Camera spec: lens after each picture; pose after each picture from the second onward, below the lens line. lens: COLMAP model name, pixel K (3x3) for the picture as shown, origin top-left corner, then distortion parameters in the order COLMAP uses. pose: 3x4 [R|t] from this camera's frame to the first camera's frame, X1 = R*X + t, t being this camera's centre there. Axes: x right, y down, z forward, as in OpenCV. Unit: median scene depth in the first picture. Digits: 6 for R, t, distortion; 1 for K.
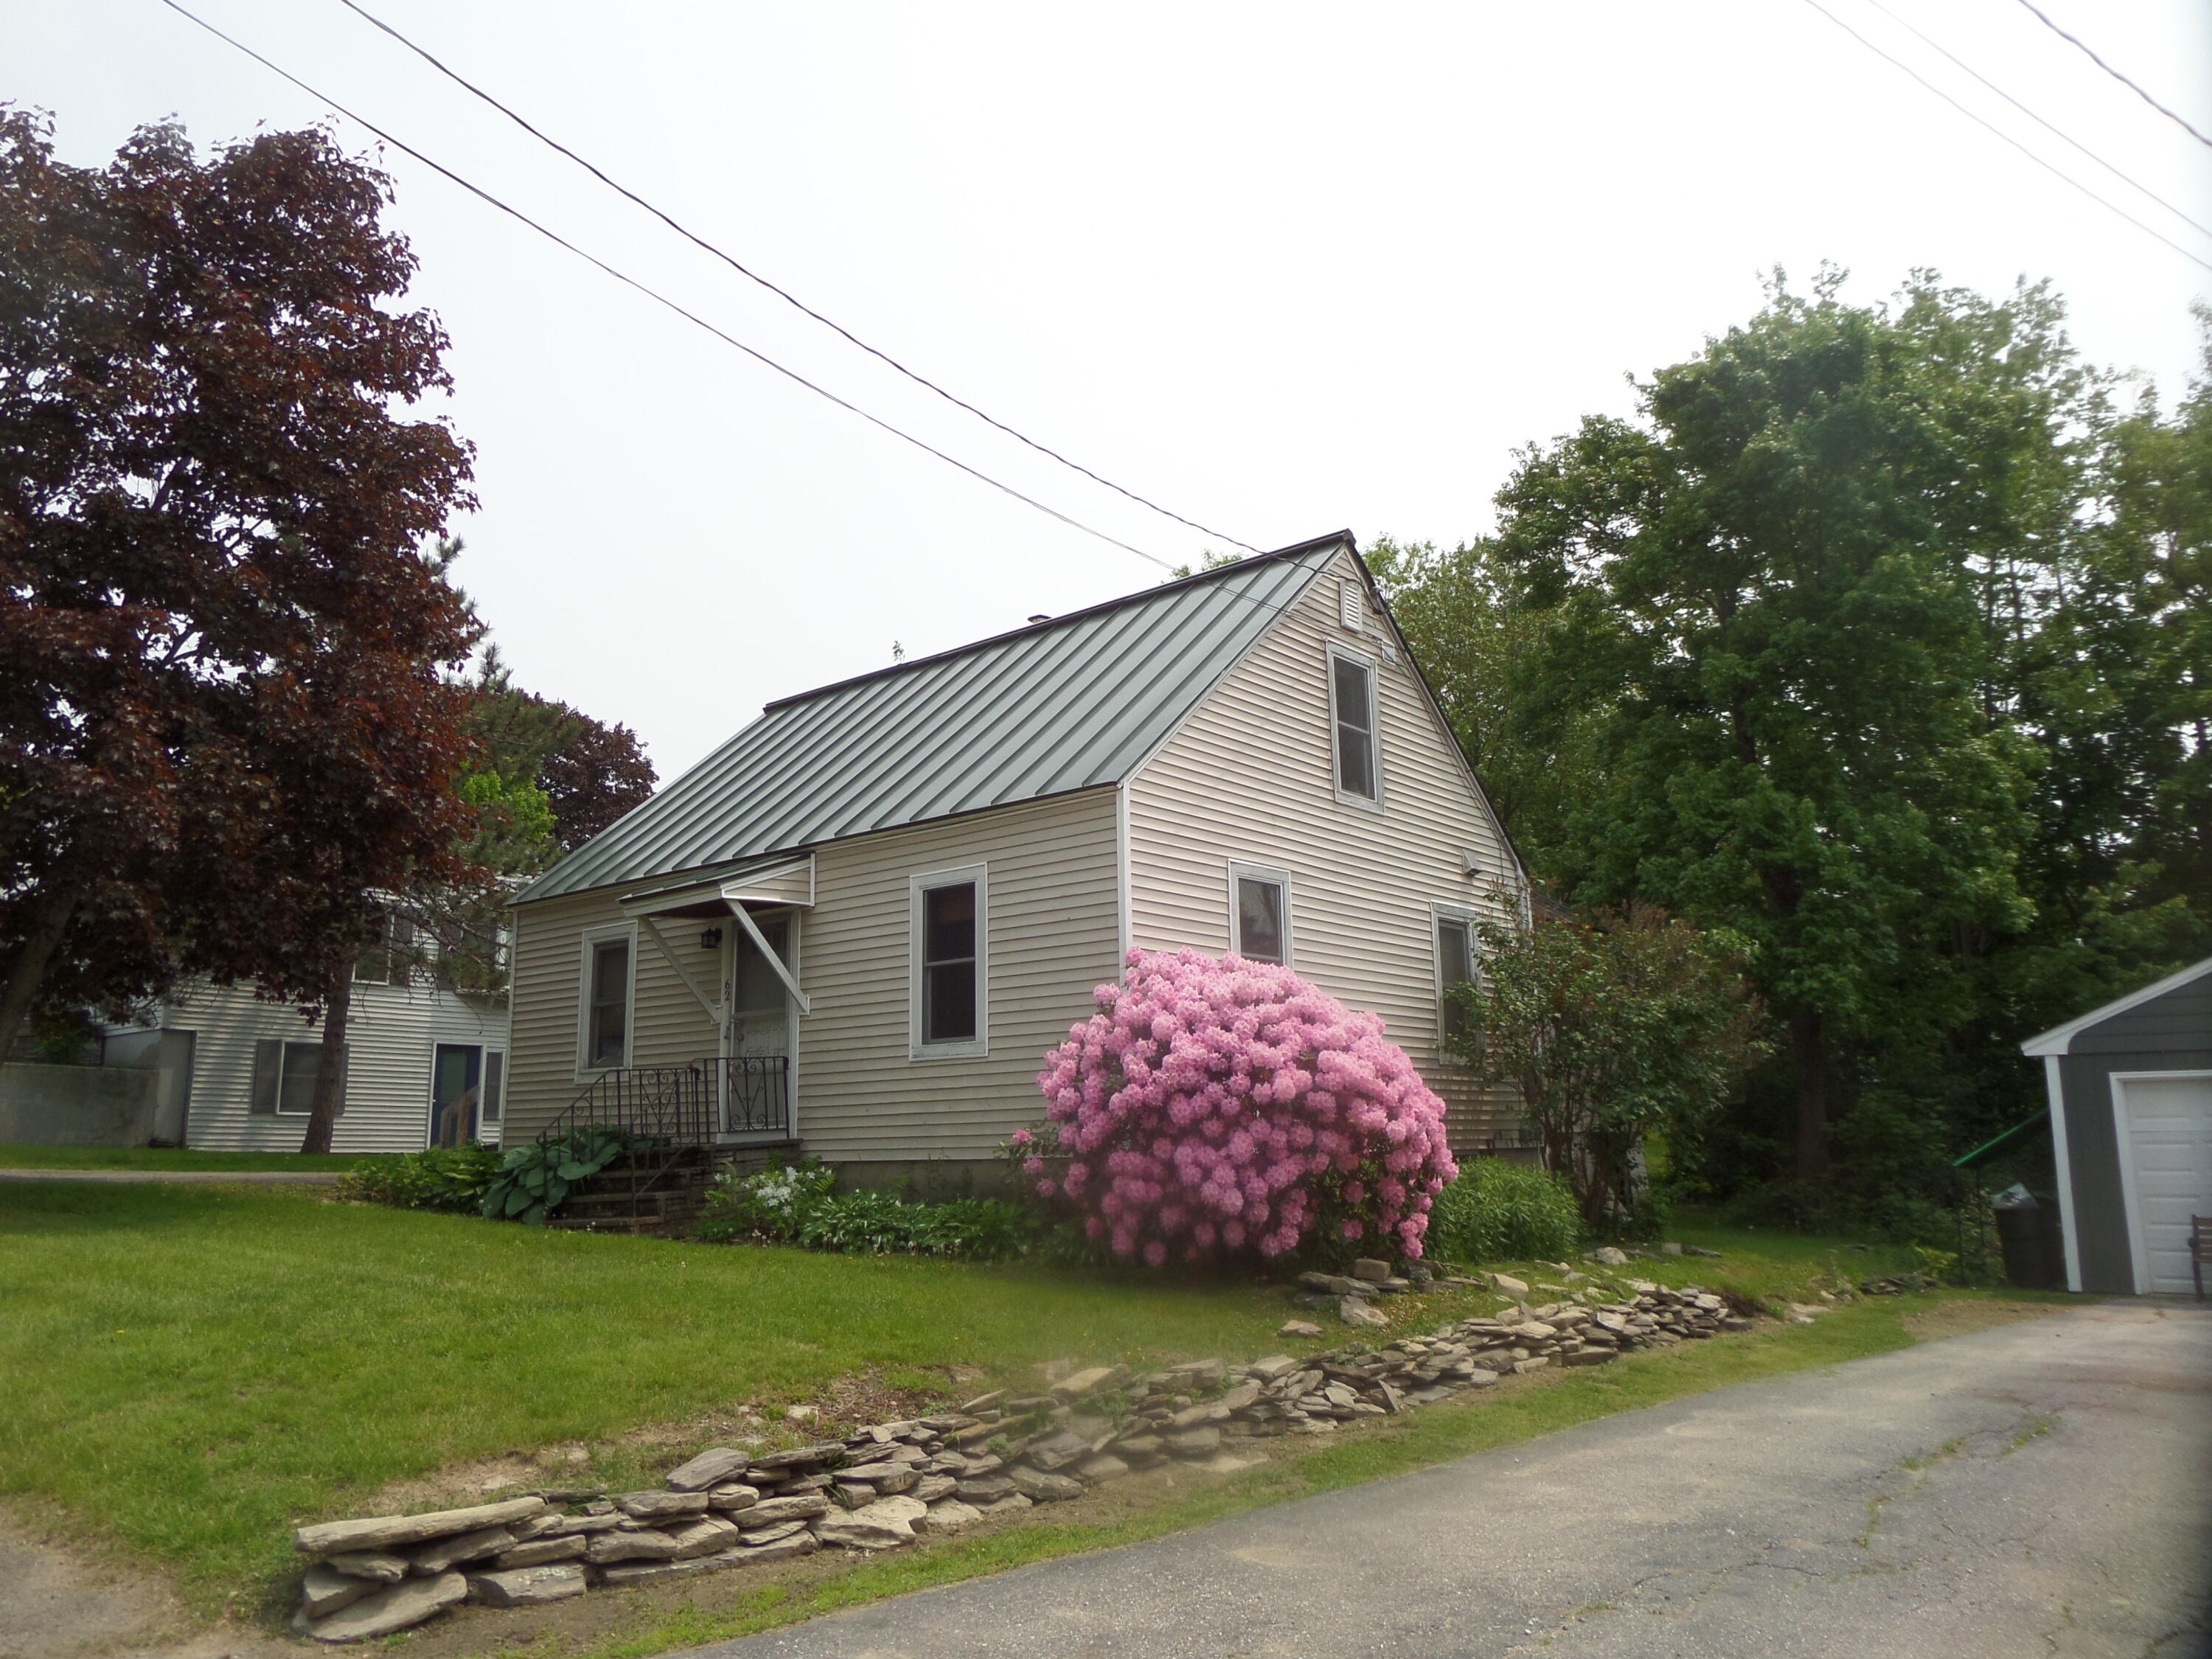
lens RADIAL K [[1581.4, 0, 1106.0], [0, 1581.4, 829.5], [0, 0, 1]] dist [-0.023980, 0.000996]
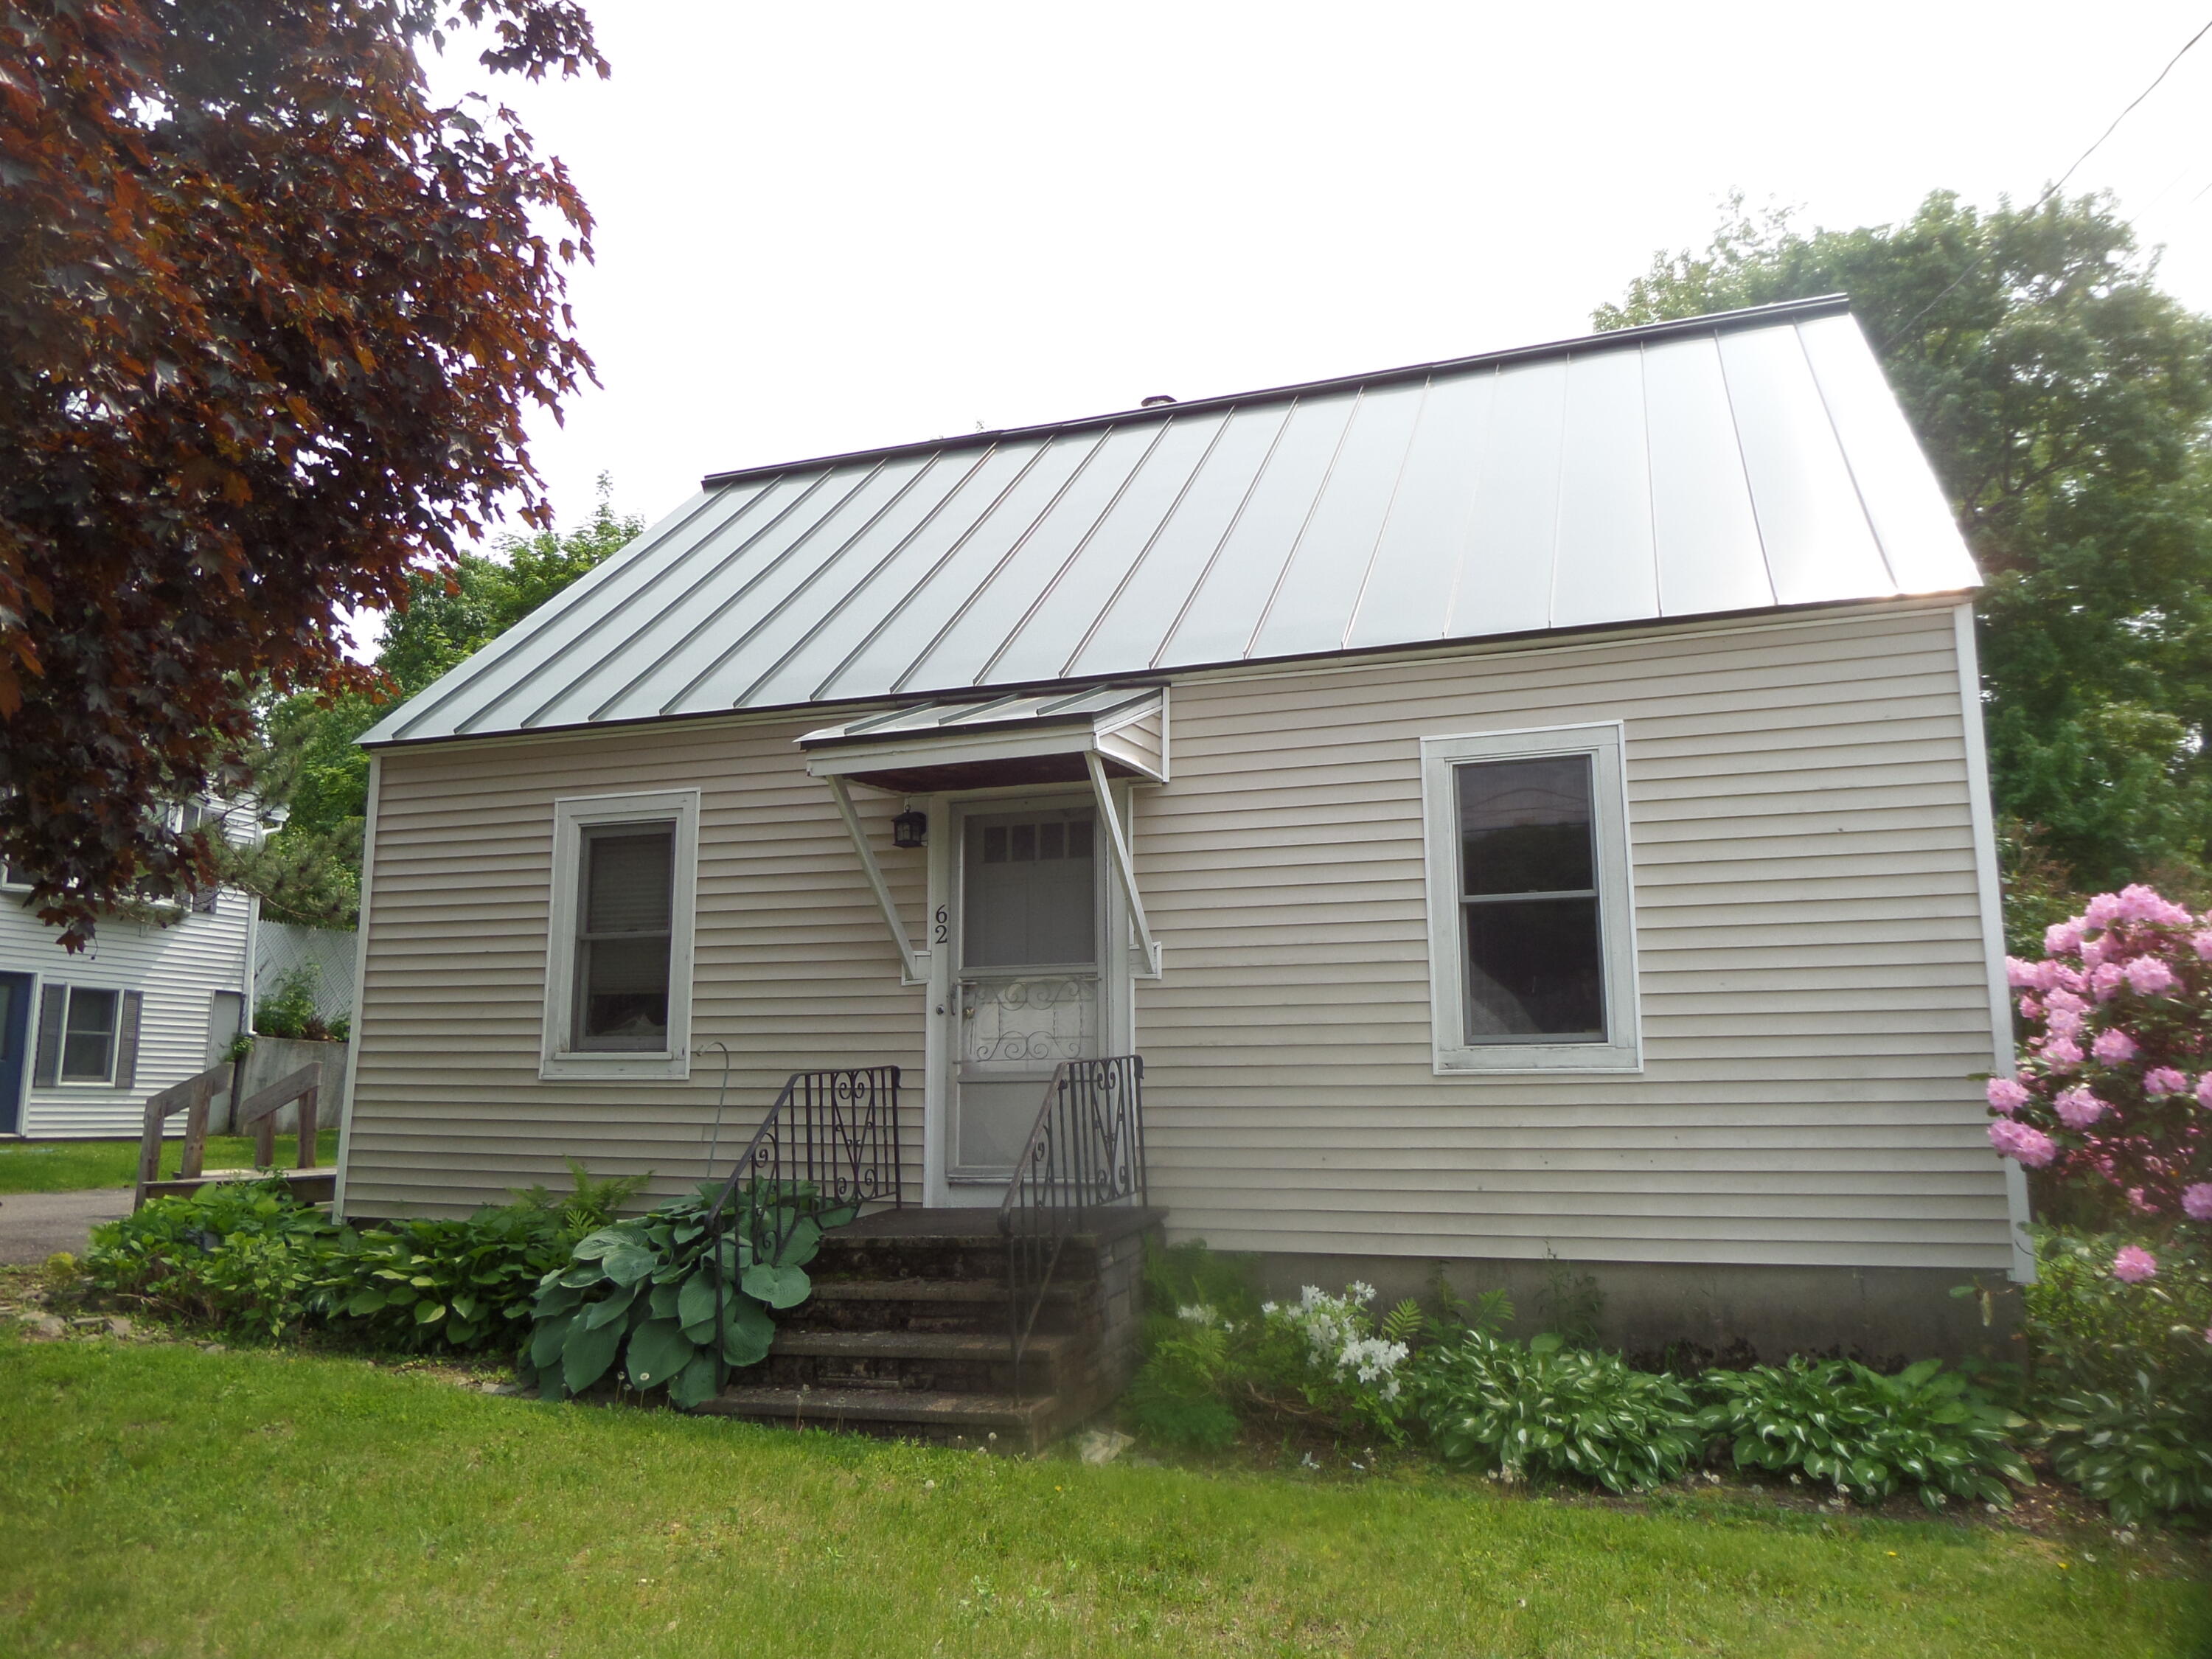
lens RADIAL K [[1581.4, 0, 1106.0], [0, 1581.4, 829.5], [0, 0, 1]] dist [-0.023980, 0.000996]
pose [[0.941946, 0.067663, 0.328877, -0.385256], [-0.078977, 0.996652, 0.021148, 0.055242], [-0.326345, -0.045893, 0.944136, 0.485196]]
